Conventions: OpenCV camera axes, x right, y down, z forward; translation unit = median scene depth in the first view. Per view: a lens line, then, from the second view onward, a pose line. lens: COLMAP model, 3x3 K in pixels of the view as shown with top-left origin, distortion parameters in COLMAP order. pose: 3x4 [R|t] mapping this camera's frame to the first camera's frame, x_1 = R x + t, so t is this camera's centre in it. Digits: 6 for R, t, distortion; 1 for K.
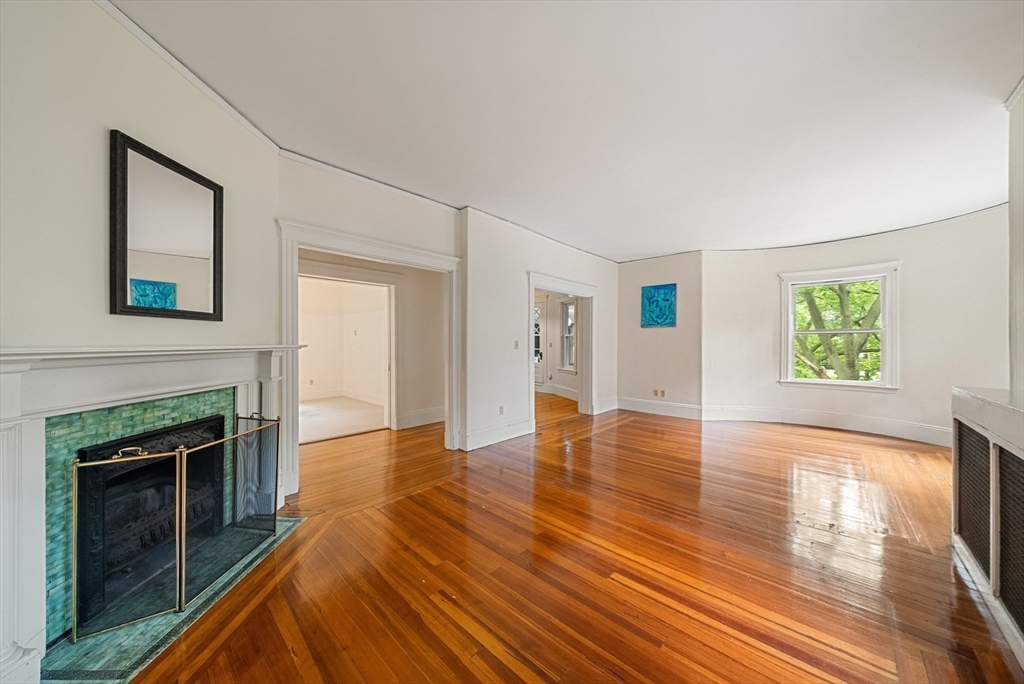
lens RADIAL K [[359.8, 0, 505.5], [0, 359.8, 339.8], [0, 0, 1]] dist [-0.000309, -0.000017]
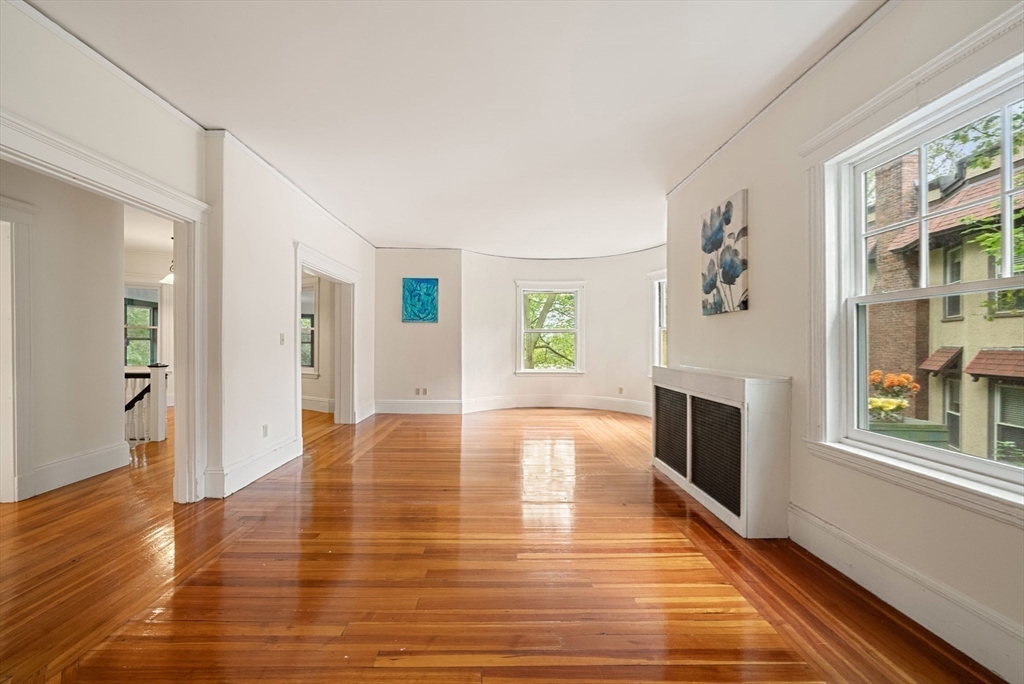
lens RADIAL K [[414.6, 0, 512.0], [0, 414.6, 342.0], [0, 0, 1]] dist [0.001627, 0.000177]
pose [[0.703950, 0.002869, 0.710243, -0.513642], [-0.010815, 0.999919, 0.006680, 0.019105], [-0.710167, -0.012384, 0.703925, 0.151373]]
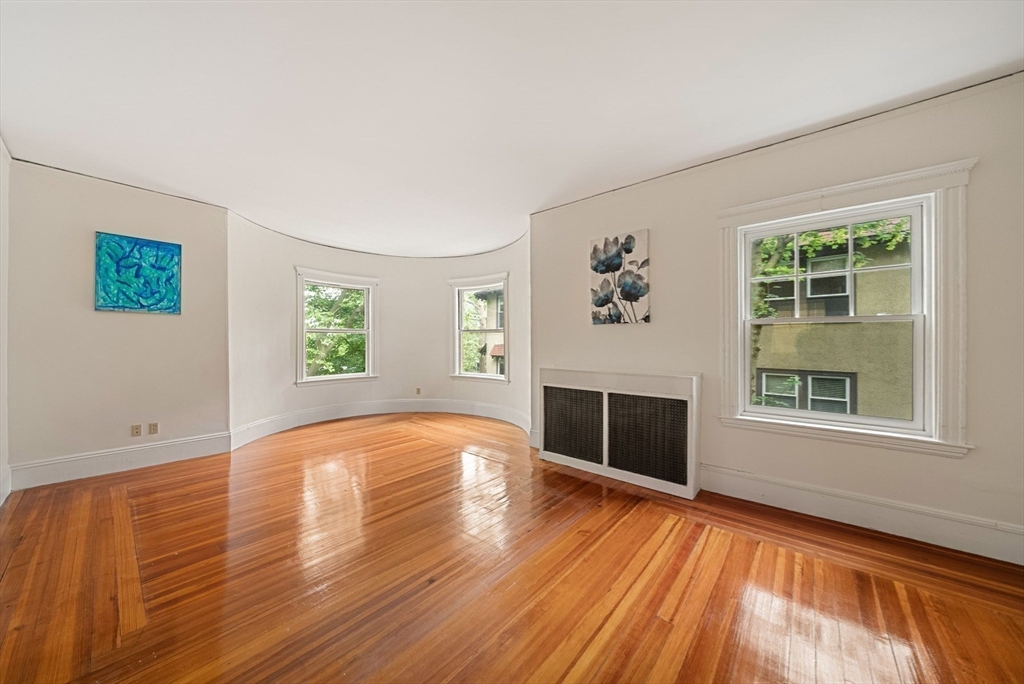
lens RADIAL K [[351.2, 0, 515.3], [0, 351.2, 339.6], [0, 0, 1]] dist [-0.006007, -0.000016]
pose [[-0.070893, 0.003296, 0.997478, -0.451750], [-0.014549, 0.999885, -0.004338, 0.001206], [-0.997378, -0.014820, -0.070837, 1.266367]]
